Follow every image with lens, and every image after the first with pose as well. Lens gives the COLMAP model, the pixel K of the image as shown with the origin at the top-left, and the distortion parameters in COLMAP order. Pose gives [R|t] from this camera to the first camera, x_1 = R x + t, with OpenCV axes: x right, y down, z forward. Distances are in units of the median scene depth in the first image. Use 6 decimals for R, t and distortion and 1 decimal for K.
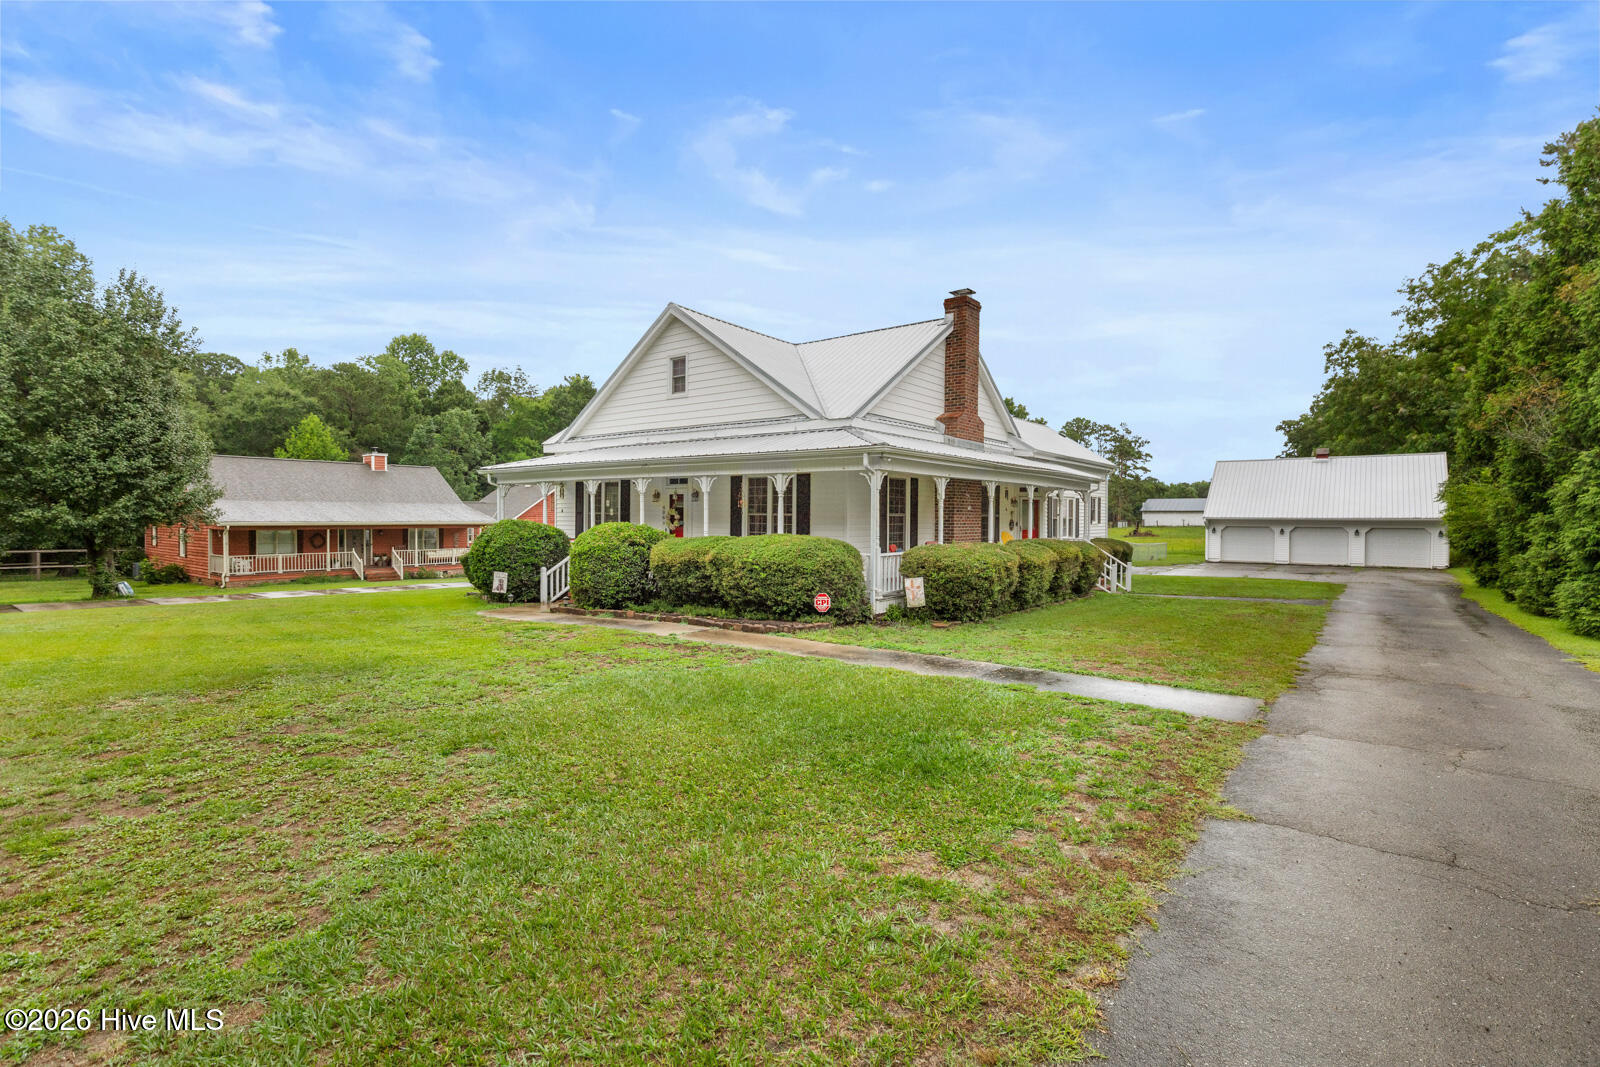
lens RADIAL K [[731.7, 0, 801.0], [0, 731.7, 523.8], [0, 0, 1]] dist [0.010932, 0.000178]
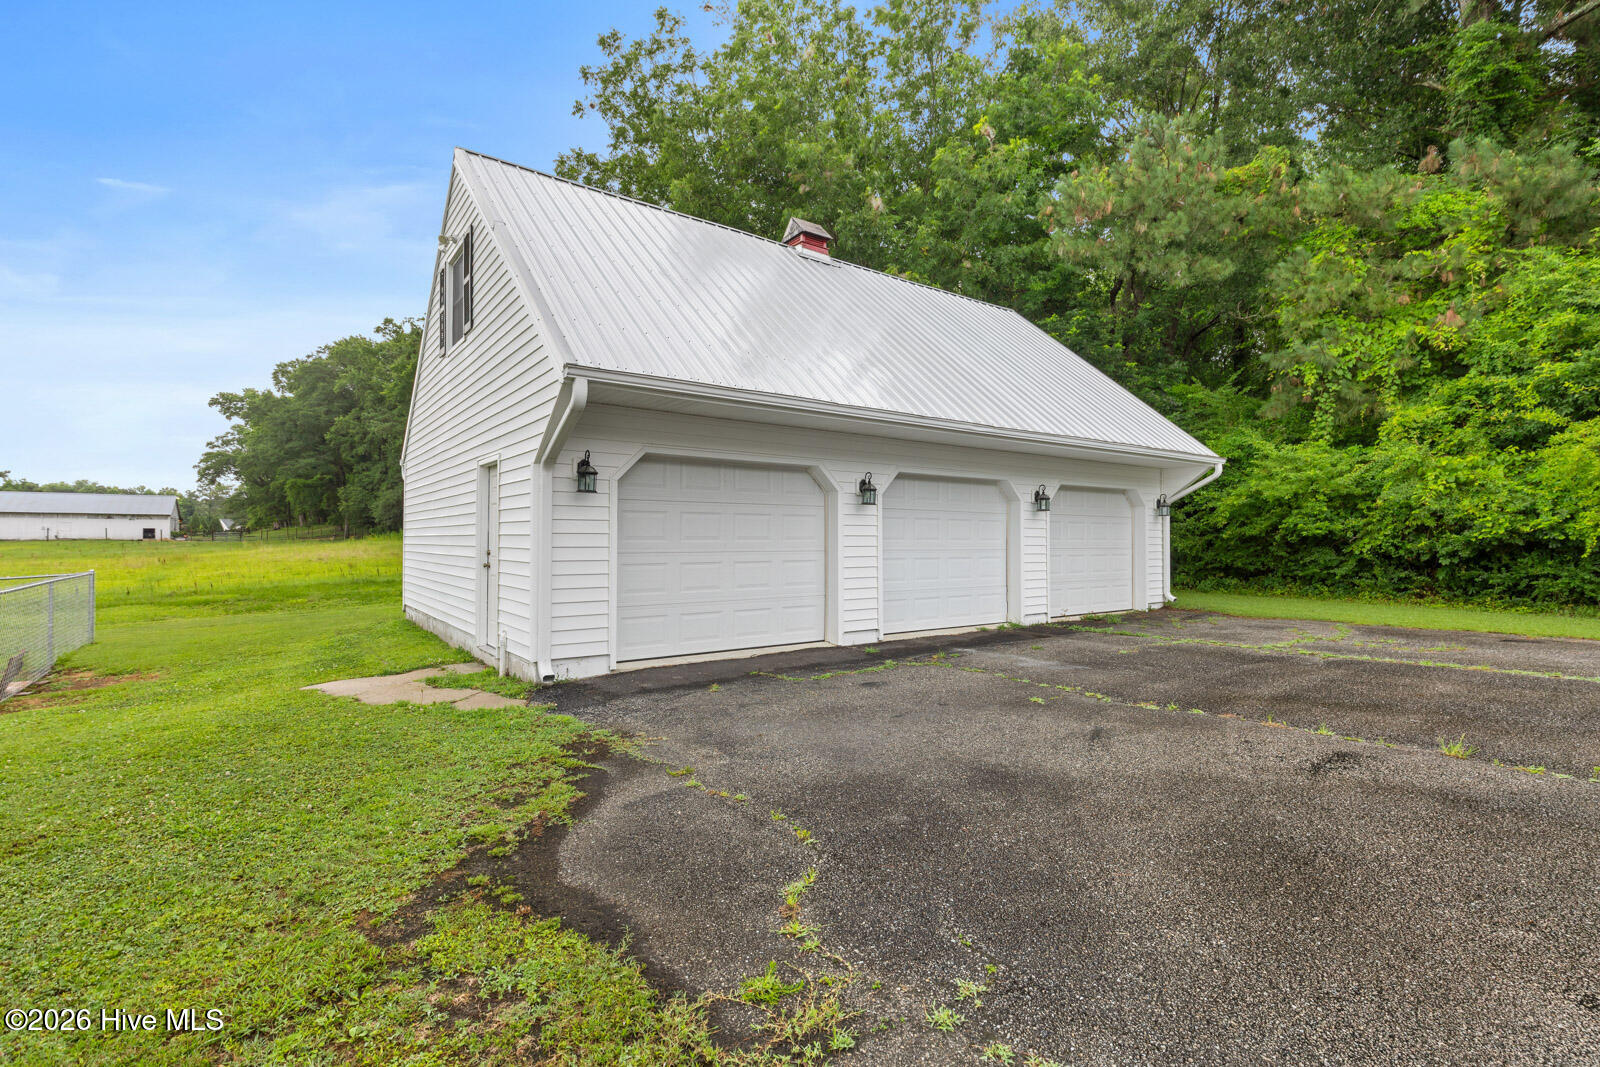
lens RADIAL K [[731.7, 0, 799.0], [0, 731.7, 530.1], [0, 0, 1]] dist [0.010932, 0.000178]
pose [[0.276010, 0.006550, 0.961132, 1.048929], [0.008731, 0.999918, -0.009322, 0.056564], [-0.961115, 0.010965, 0.275930, 2.268923]]
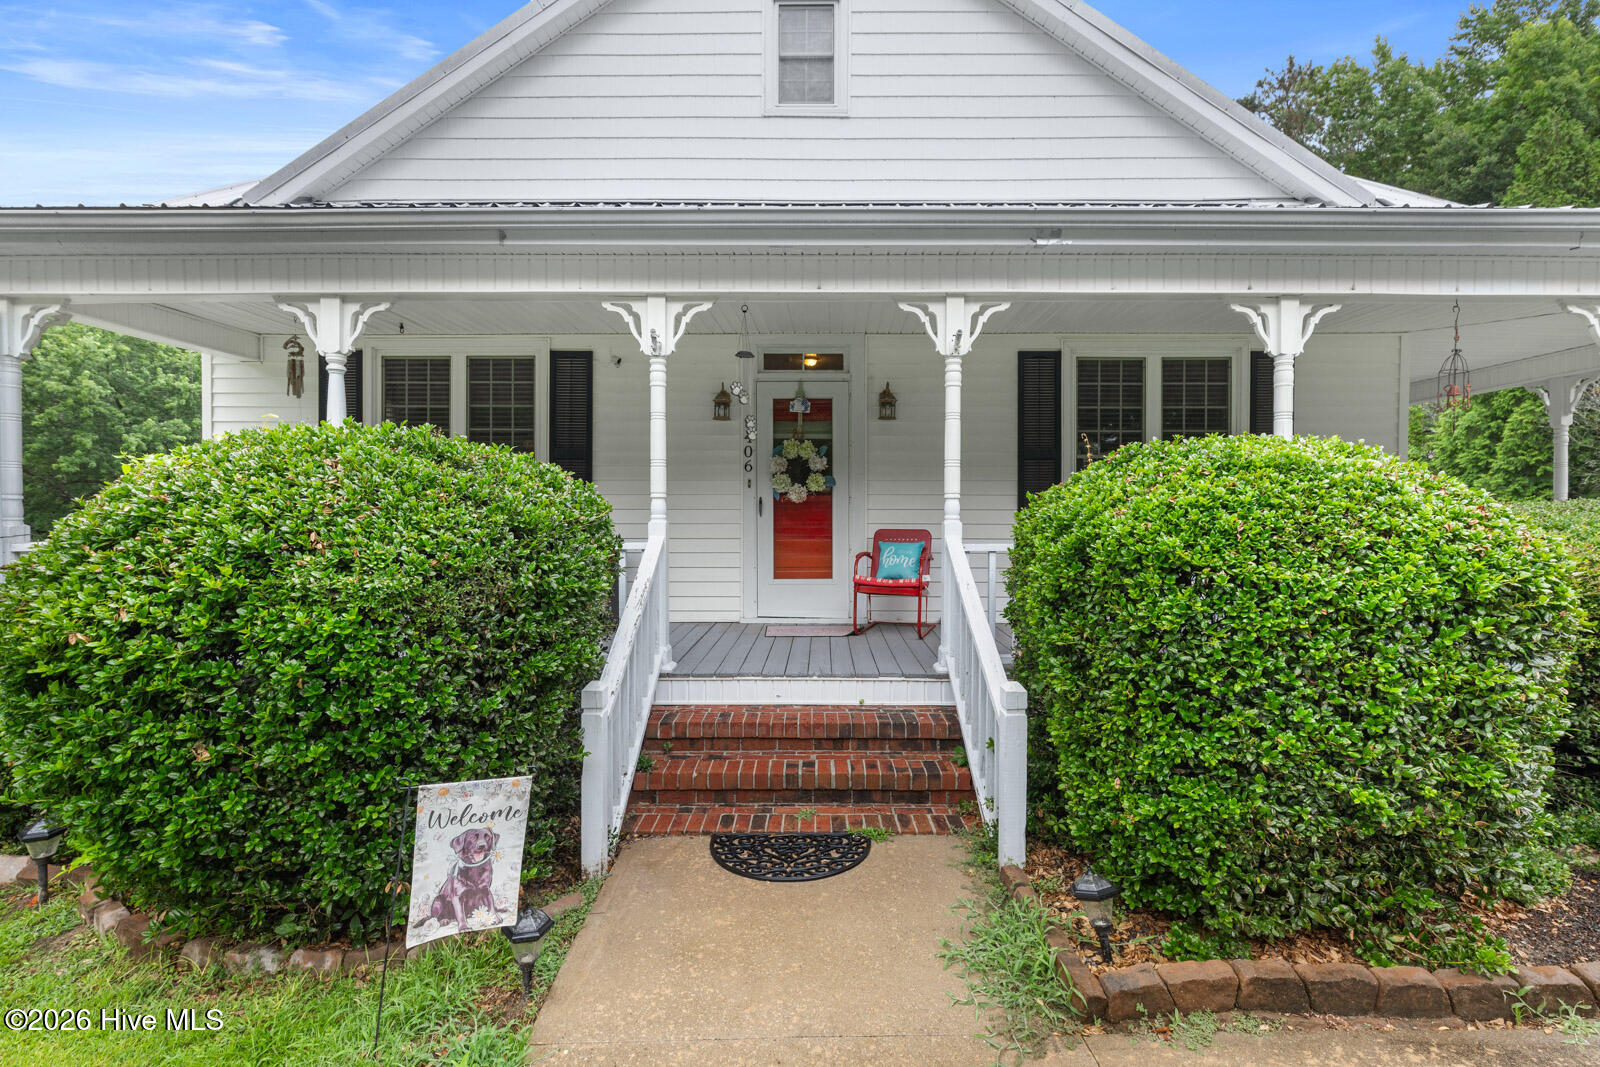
lens RADIAL K [[731.7, 0, 806.5], [0, 731.7, 520.8], [0, 0, 1]] dist [0.010932, 0.000178]
pose [[0.802523, -0.011752, 0.596505, -0.375112], [0.011125, 0.999927, 0.004734, 0.015060], [-0.596518, 0.002837, 0.802595, 0.726920]]
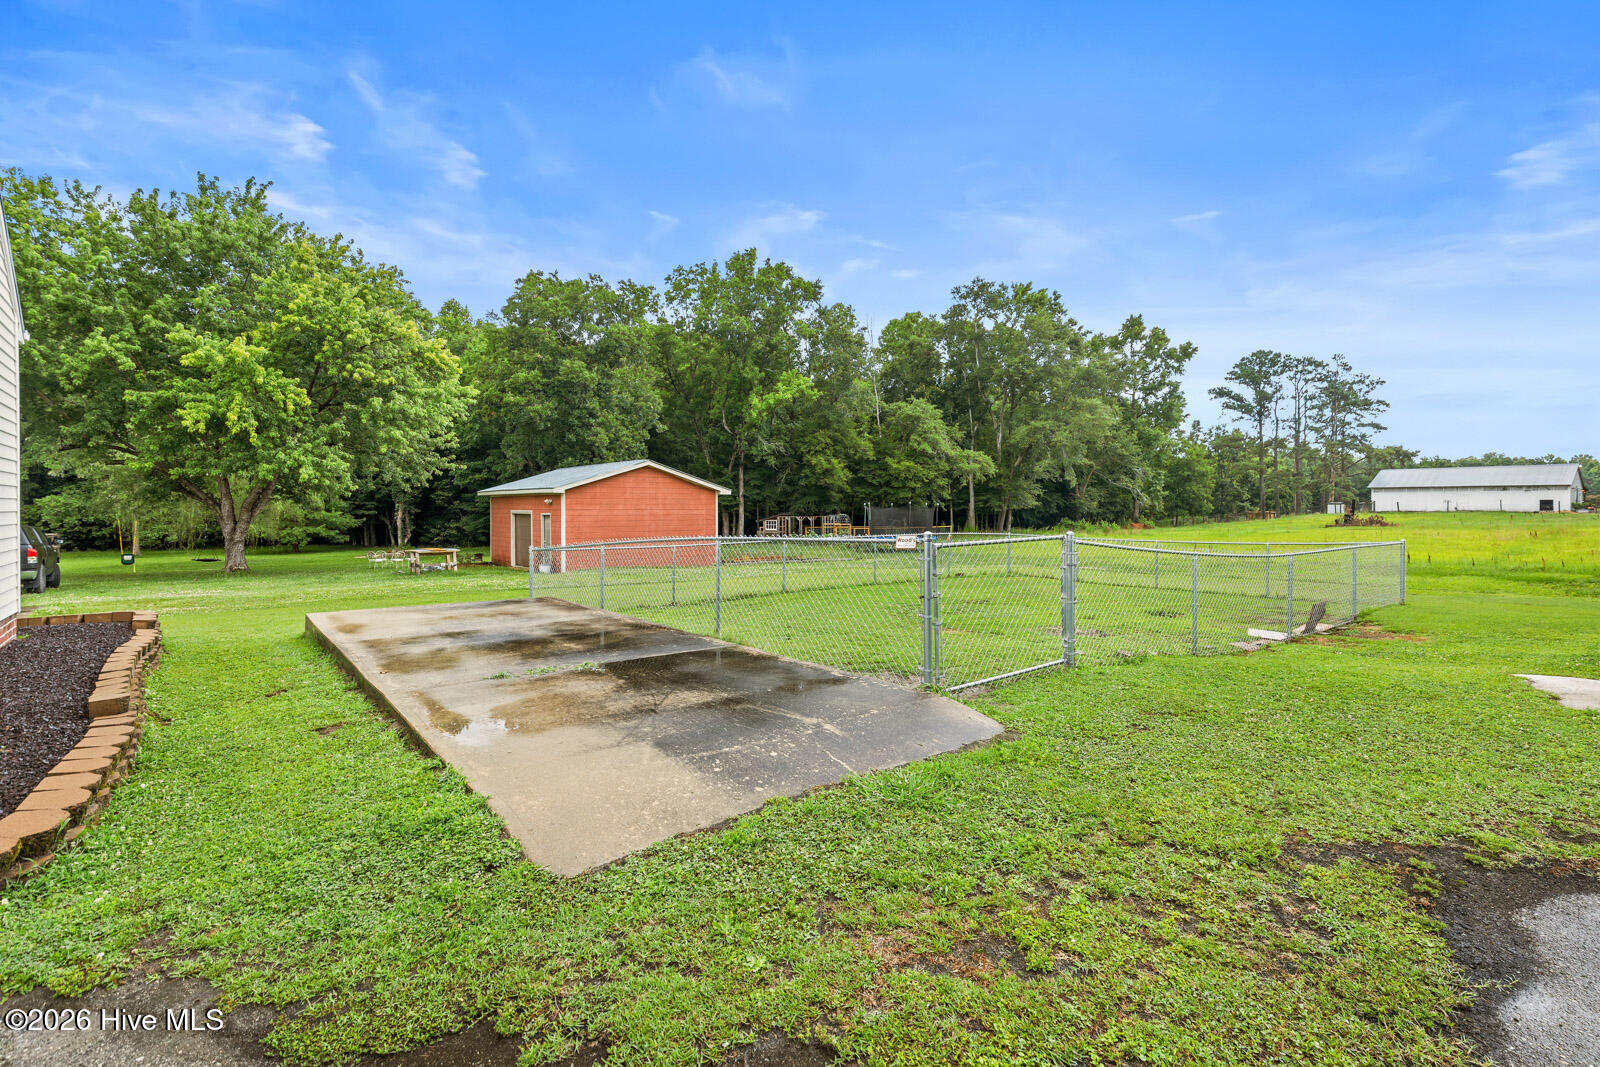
lens RADIAL K [[731.7, 0, 804.6], [0, 731.7, 516.9], [0, 0, 1]] dist [0.010932, 0.000178]
pose [[0.973232, -0.002031, -0.229816, 1.103408], [0.002314, 0.999997, 0.000962, 0.055015], [0.229813, -0.001468, 0.973234, 2.175077]]
